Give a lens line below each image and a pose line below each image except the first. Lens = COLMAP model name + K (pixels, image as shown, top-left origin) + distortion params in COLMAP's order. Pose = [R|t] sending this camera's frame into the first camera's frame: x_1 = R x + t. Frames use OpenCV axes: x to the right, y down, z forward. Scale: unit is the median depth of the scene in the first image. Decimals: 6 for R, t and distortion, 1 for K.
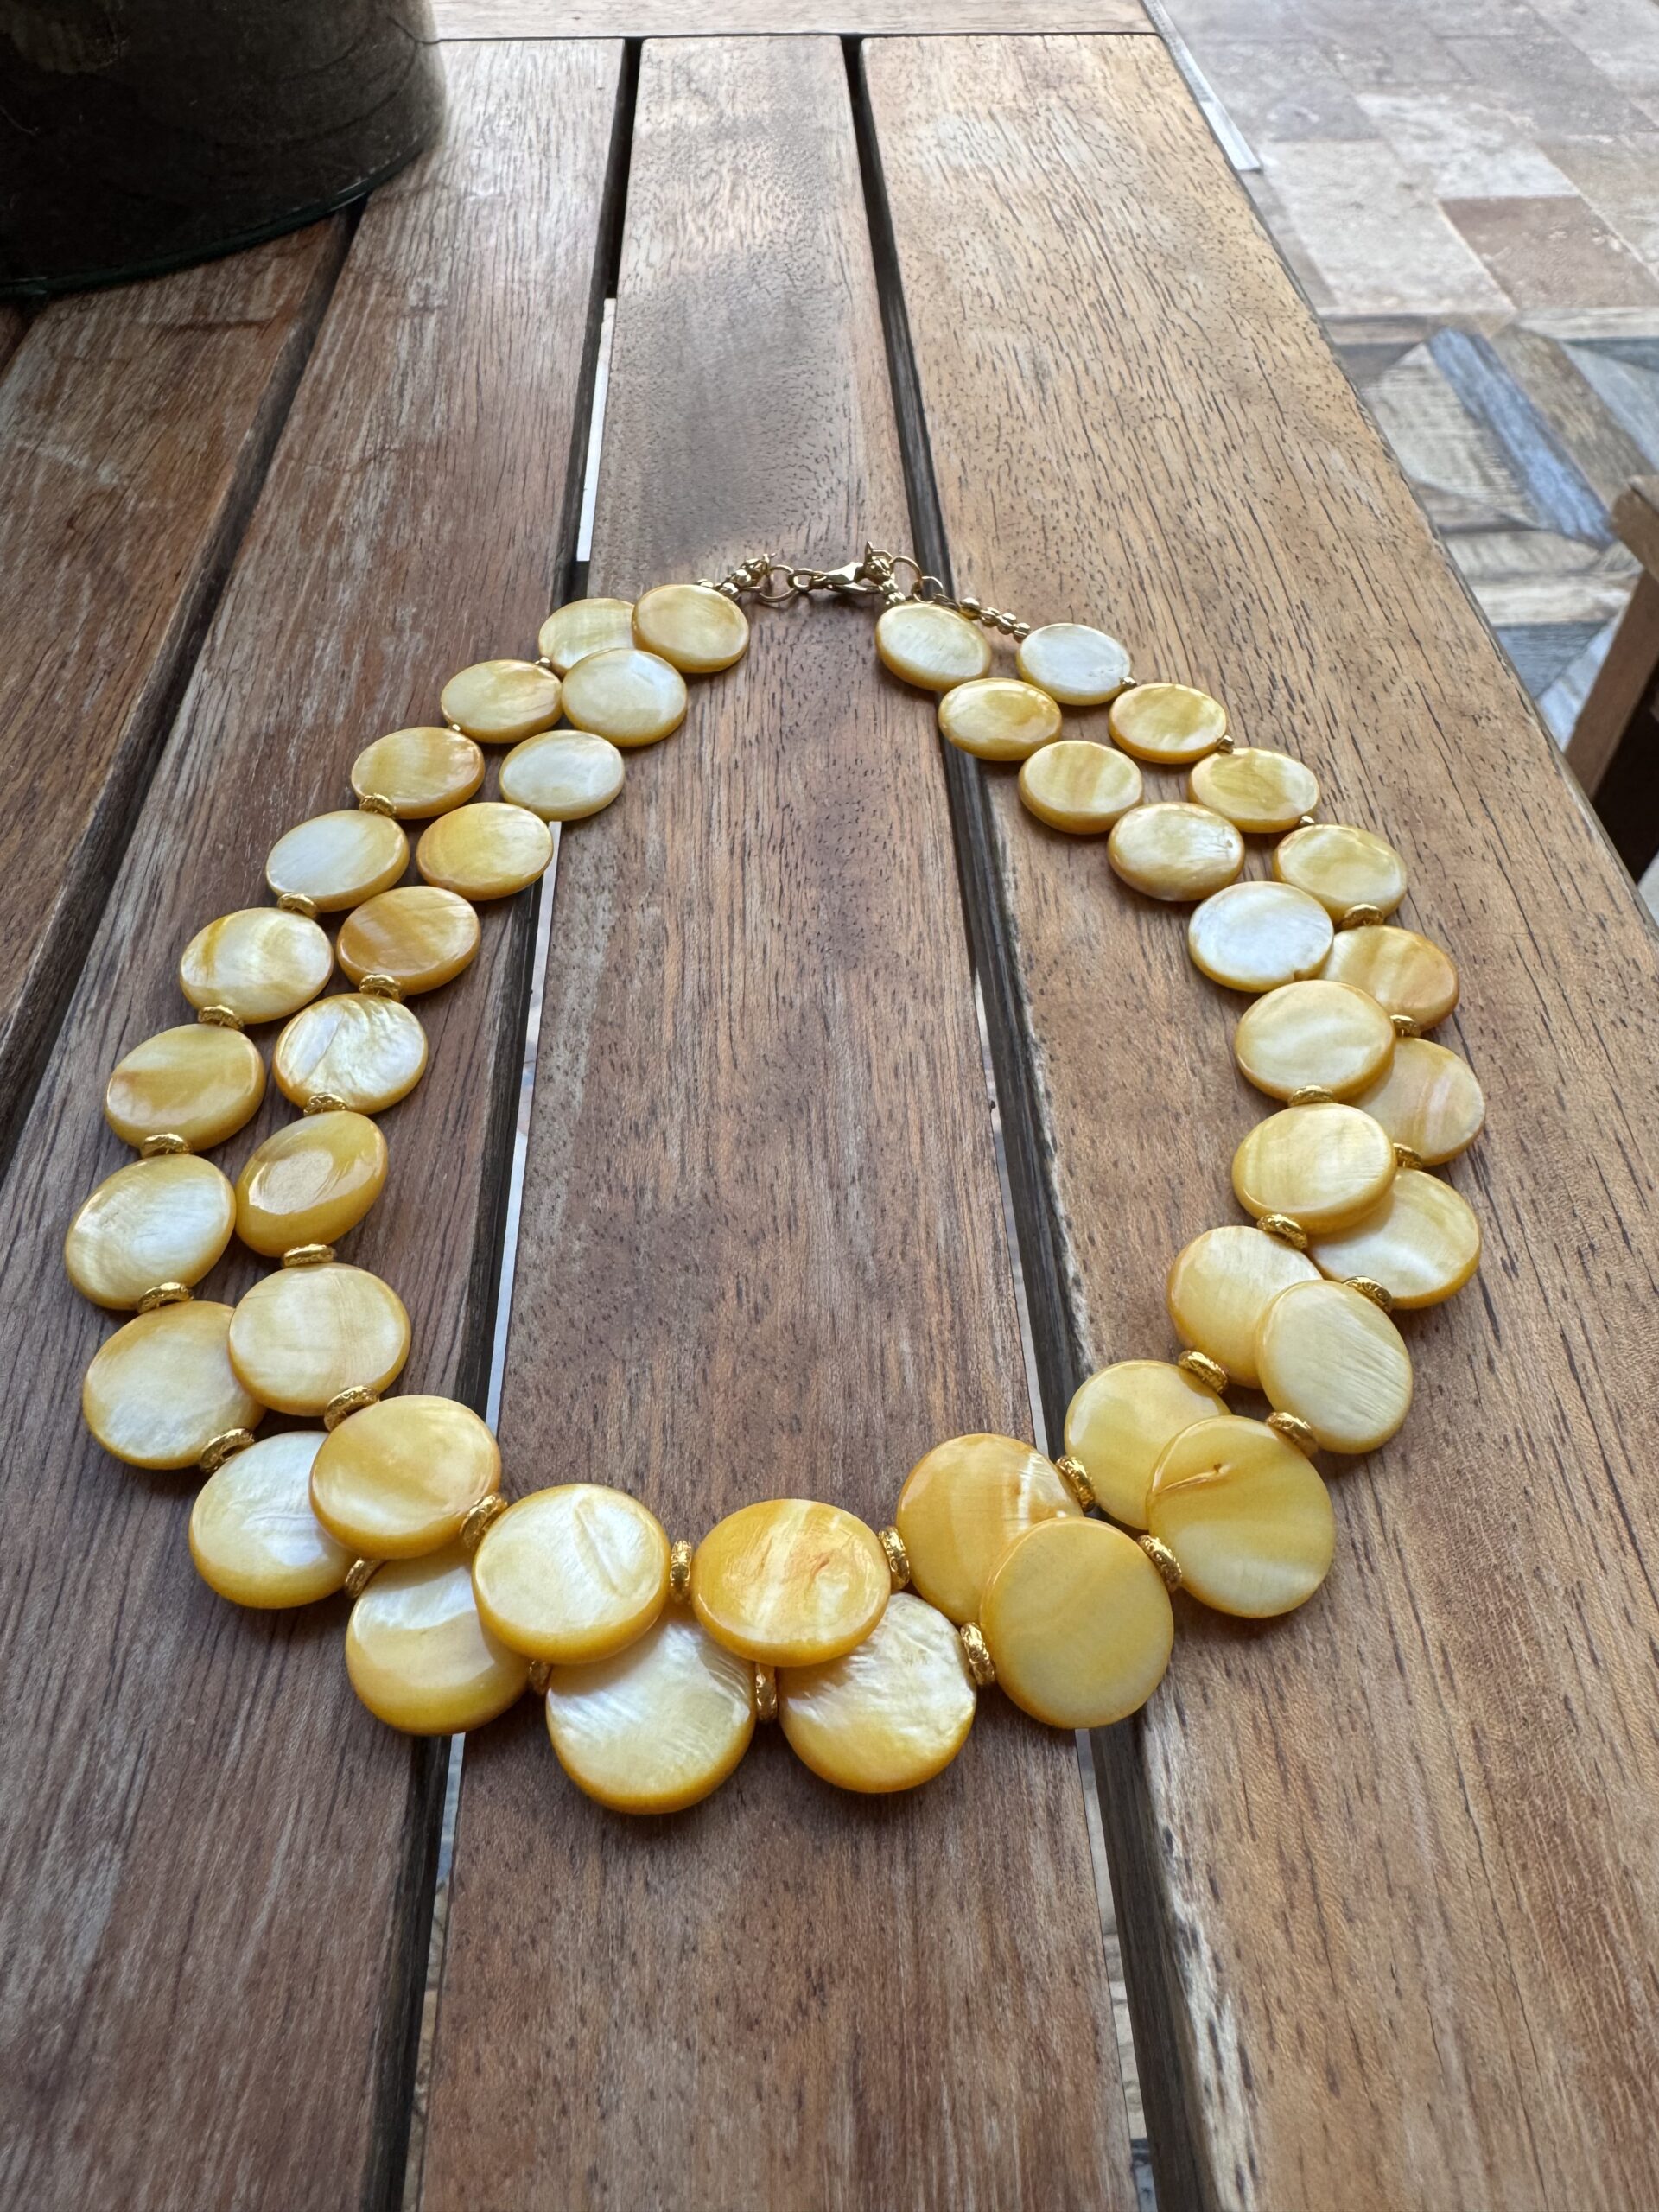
lens RADIAL K [[1594.0, 0, 836.4], [0, 1594.0, 963.9], [0, 0, 1]] dist [-0.006542, 0.002315]
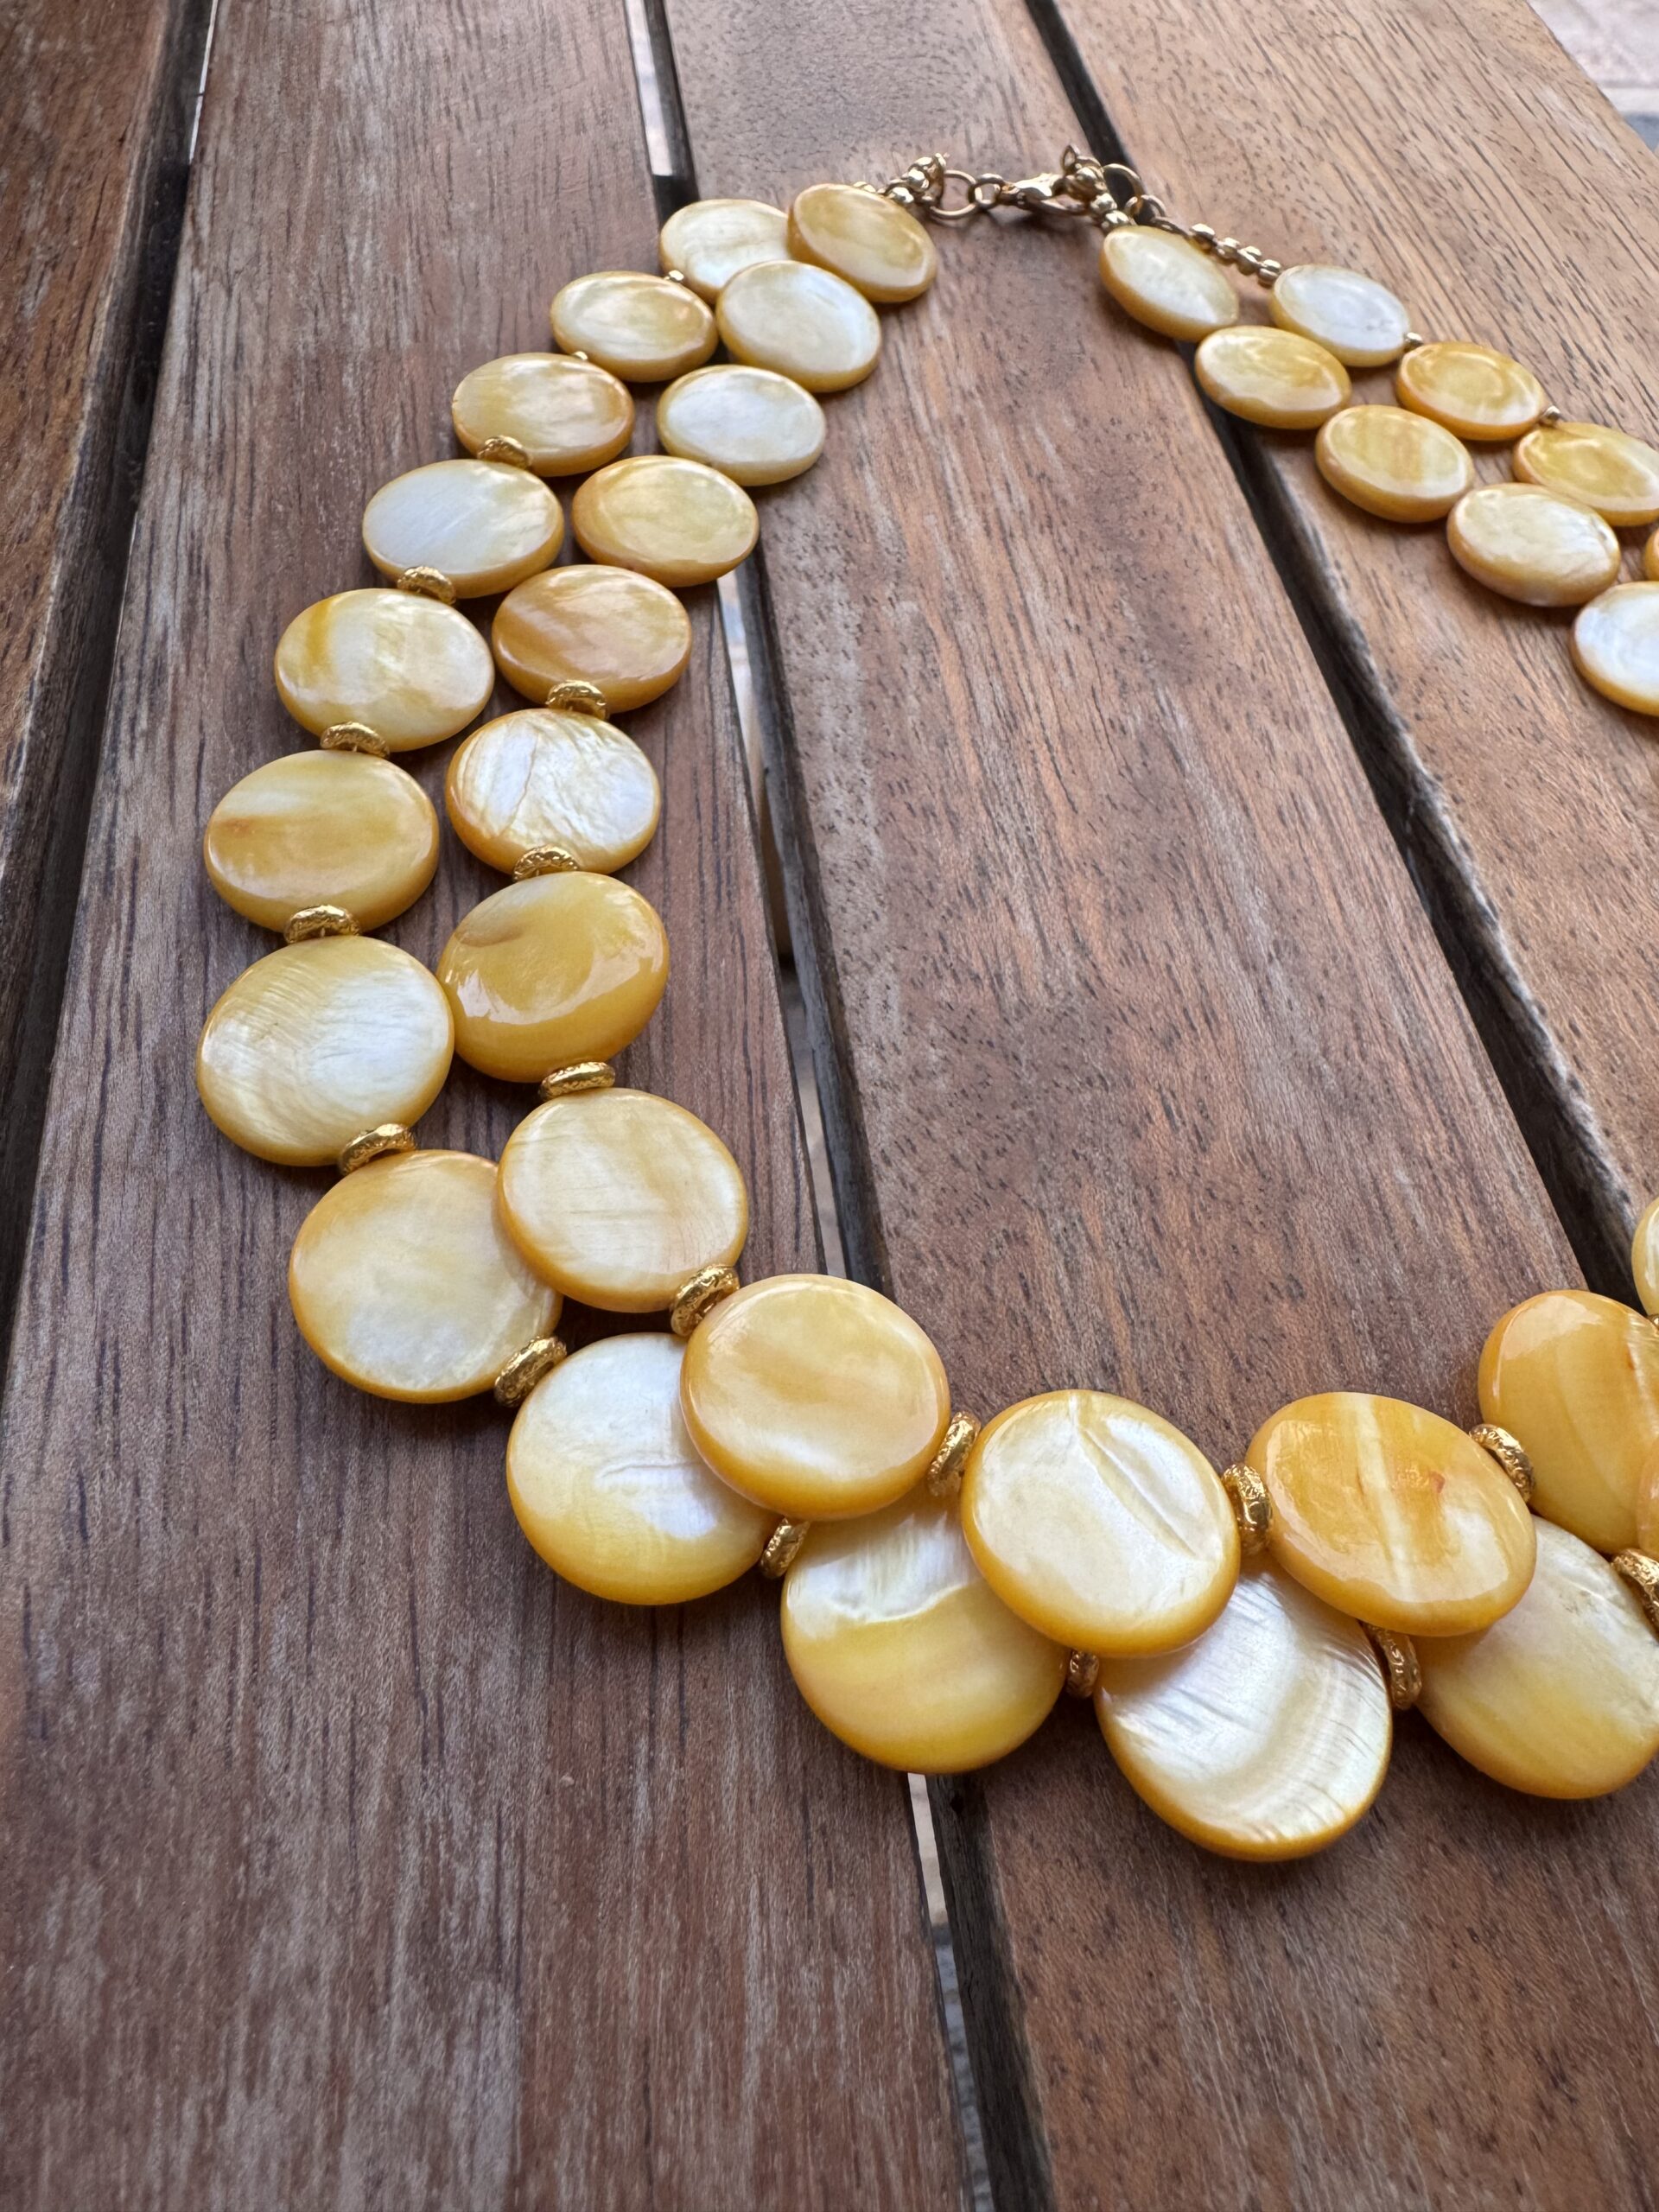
lens RADIAL K [[1560.2, 0, 830.1], [0, 1560.2, 981.6], [0, 0, 1]] dist [-0.011242, 0.006022]
pose [[0.988530, -0.018388, 0.149903, -0.291456], [-0.003215, 0.989774, 0.142610, 0.040583], [-0.150992, -0.141456, 0.978362, 0.297483]]
